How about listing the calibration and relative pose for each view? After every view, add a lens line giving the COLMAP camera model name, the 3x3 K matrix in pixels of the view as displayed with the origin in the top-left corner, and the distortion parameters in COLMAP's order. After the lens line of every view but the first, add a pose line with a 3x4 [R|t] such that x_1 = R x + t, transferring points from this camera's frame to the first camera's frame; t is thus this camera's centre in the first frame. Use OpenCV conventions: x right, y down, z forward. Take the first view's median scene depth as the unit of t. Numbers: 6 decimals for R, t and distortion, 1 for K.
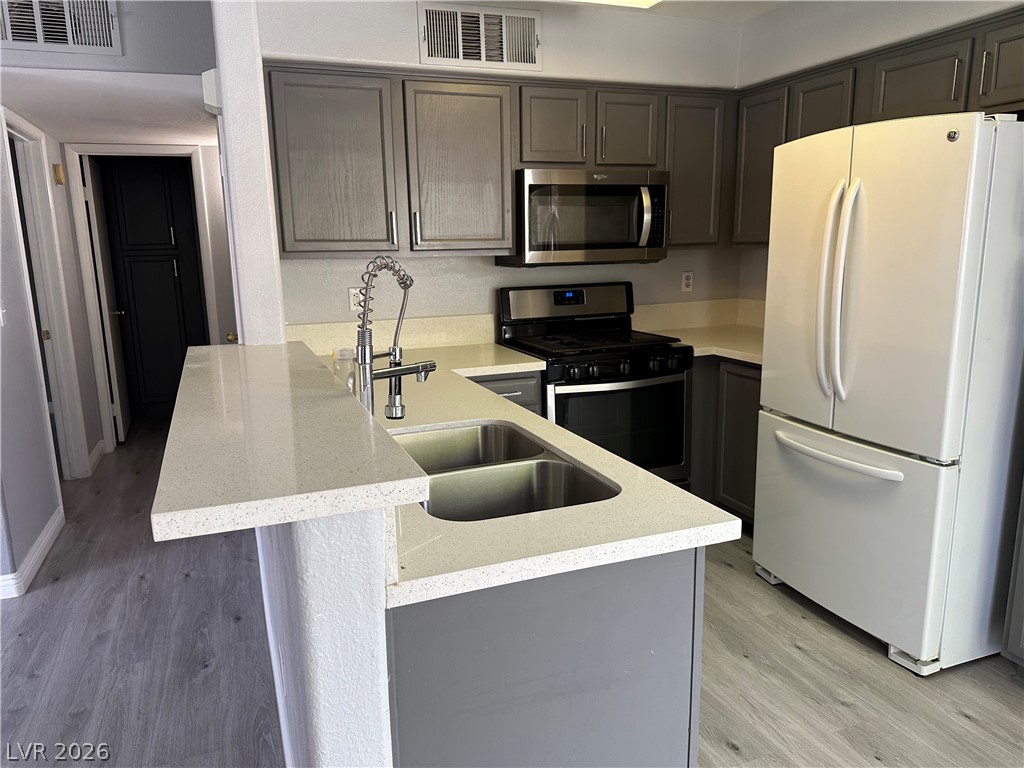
lens RADIAL K [[721.0, 0, 507.0], [0, 721.0, 389.8], [0, 0, 1]] dist [0.046481, -0.045180]
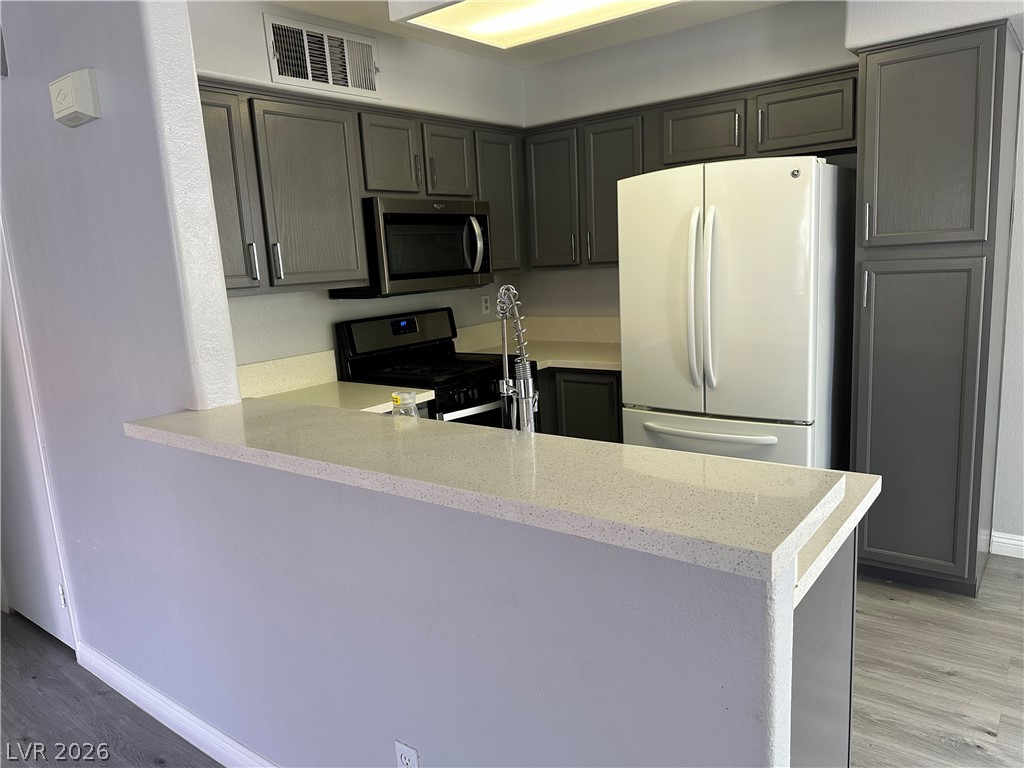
lens RADIAL K [[721.0, 0, 507.4], [0, 721.0, 390.6], [0, 0, 1]] dist [0.046481, -0.045180]
pose [[0.861806, -0.126237, 0.491278, -0.336409], [0.145839, 0.989307, -0.001624, -0.022122], [-0.485820, 0.073047, 0.871001, 0.089566]]
